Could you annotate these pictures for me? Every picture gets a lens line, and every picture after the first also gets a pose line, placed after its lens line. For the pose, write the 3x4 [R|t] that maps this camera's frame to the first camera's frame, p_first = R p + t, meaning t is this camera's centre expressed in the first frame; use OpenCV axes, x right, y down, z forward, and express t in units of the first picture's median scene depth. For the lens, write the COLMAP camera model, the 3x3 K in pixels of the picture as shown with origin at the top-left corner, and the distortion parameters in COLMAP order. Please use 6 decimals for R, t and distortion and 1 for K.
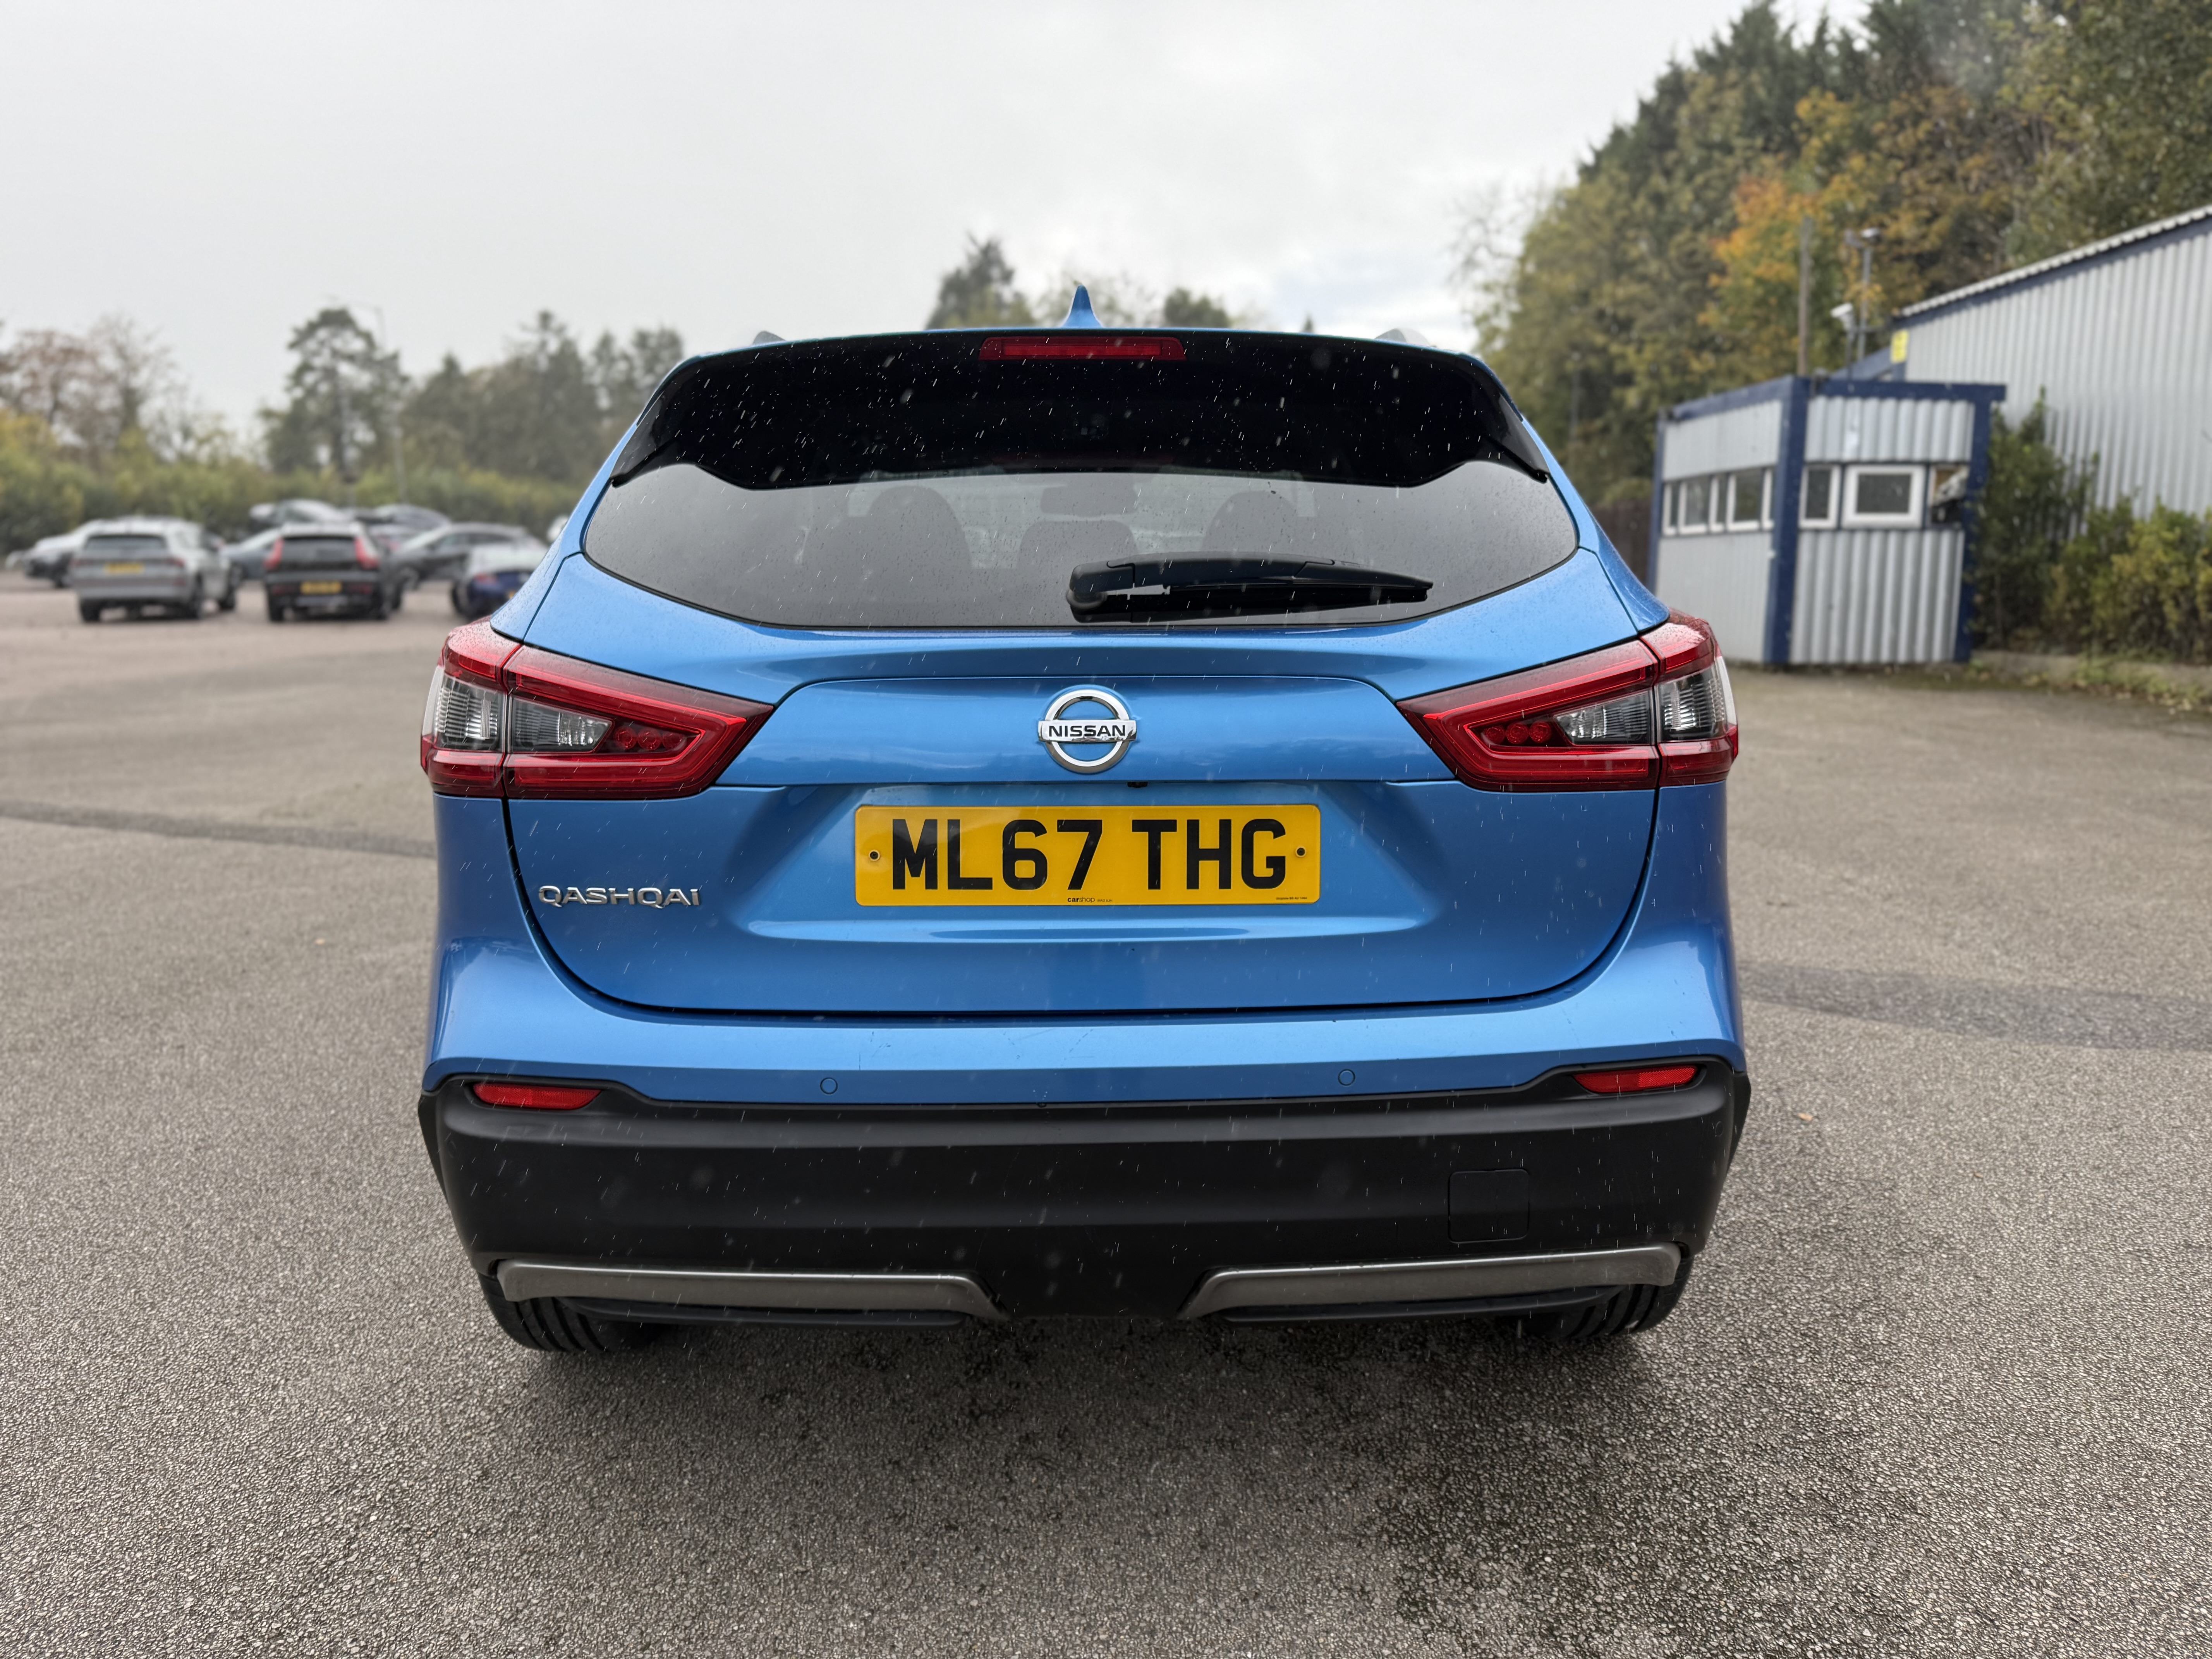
lens RADIAL K [[1567.3, 0, 1135.3], [0, 1567.3, 817.6], [0, 0, 1]] dist [0.034492, -0.046536]
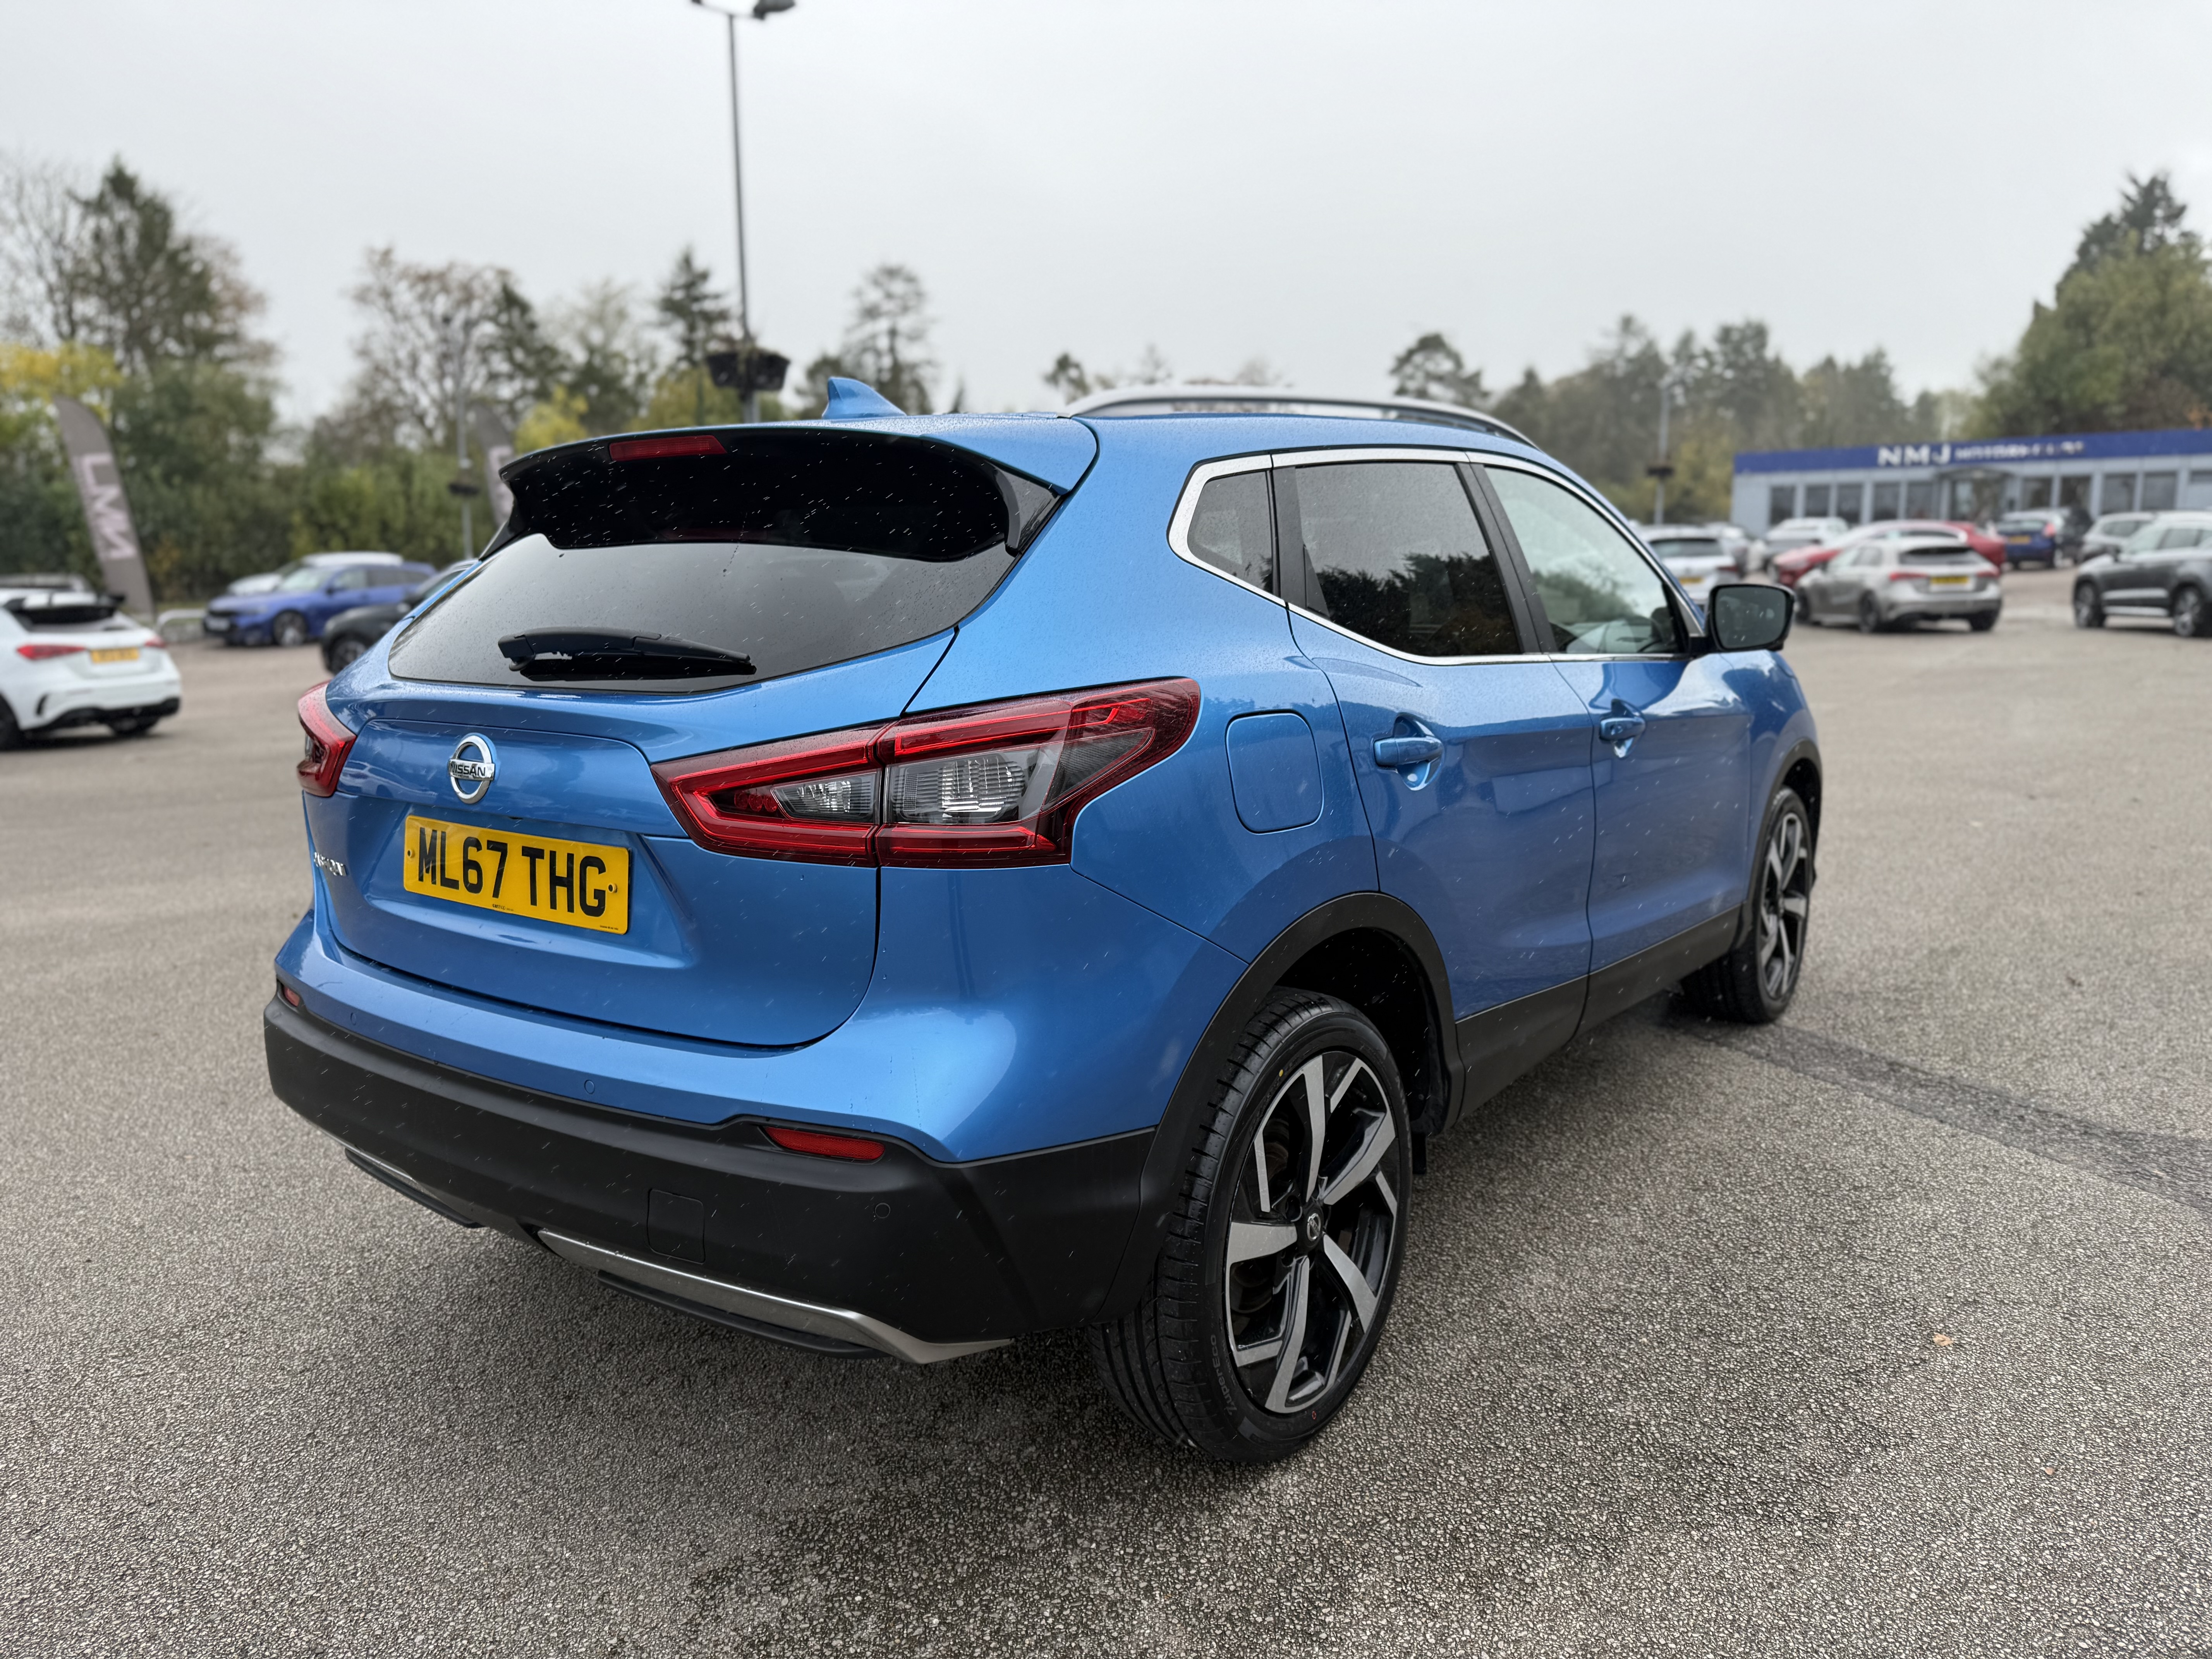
lens RADIAL K [[1598.1, 0, 1181.4], [0, 1598.1, 836.9], [0, 0, 1]] dist [0.000231, 0.001403]
pose [[0.792185, 0.095127, -0.602822, 1.093655], [-0.088208, 0.995252, 0.041137, -0.096666], [0.603873, 0.020585, 0.796814, 0.301737]]
